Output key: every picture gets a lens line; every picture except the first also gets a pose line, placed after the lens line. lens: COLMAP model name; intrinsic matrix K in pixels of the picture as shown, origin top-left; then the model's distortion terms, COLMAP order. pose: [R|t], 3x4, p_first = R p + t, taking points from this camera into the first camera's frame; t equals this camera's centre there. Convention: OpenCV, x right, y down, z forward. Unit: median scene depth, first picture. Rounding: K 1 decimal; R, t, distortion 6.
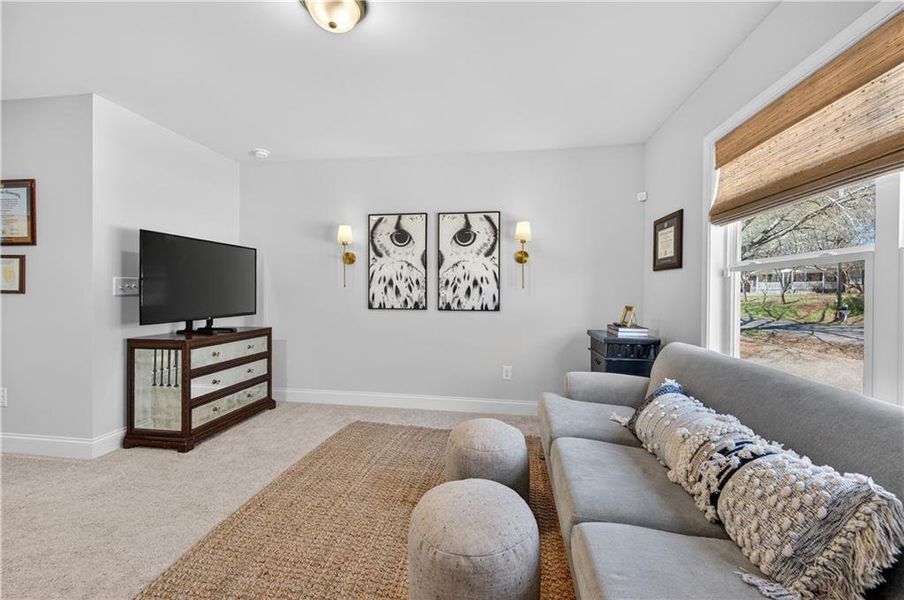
lens RADIAL K [[358.4, 0, 452.0], [0, 358.4, 300.0], [0, 0, 1]] dist [0.000978, -0.000072]
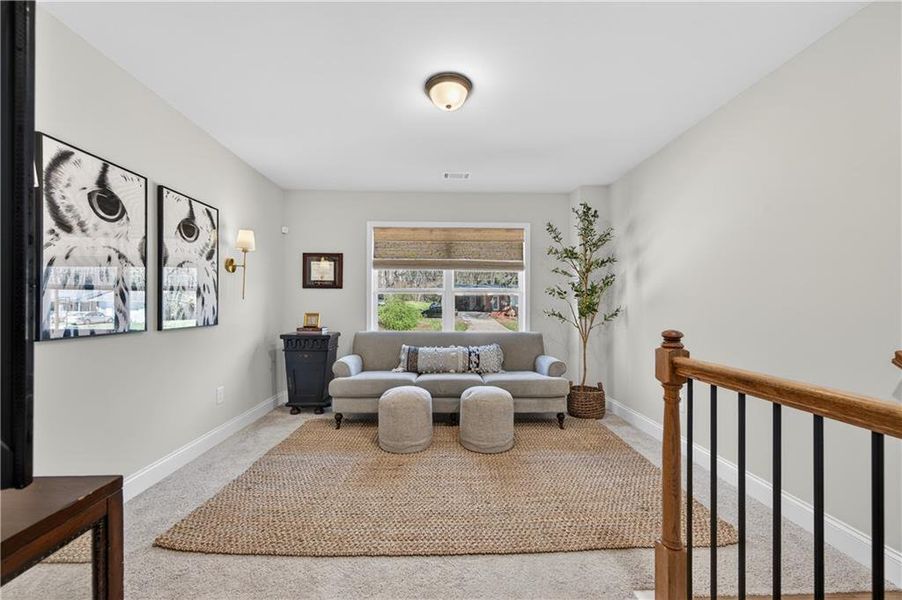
lens RADIAL K [[357.6, 0, 451.0], [0, 357.6, 300.0], [0, 0, 1]] dist [0.000978, -0.000072]
pose [[-0.195173, 0.002843, 0.980765, -0.799919], [0.007208, 0.999973, -0.001464, -0.023987], [-0.980742, 0.006783, -0.195188, 0.606337]]
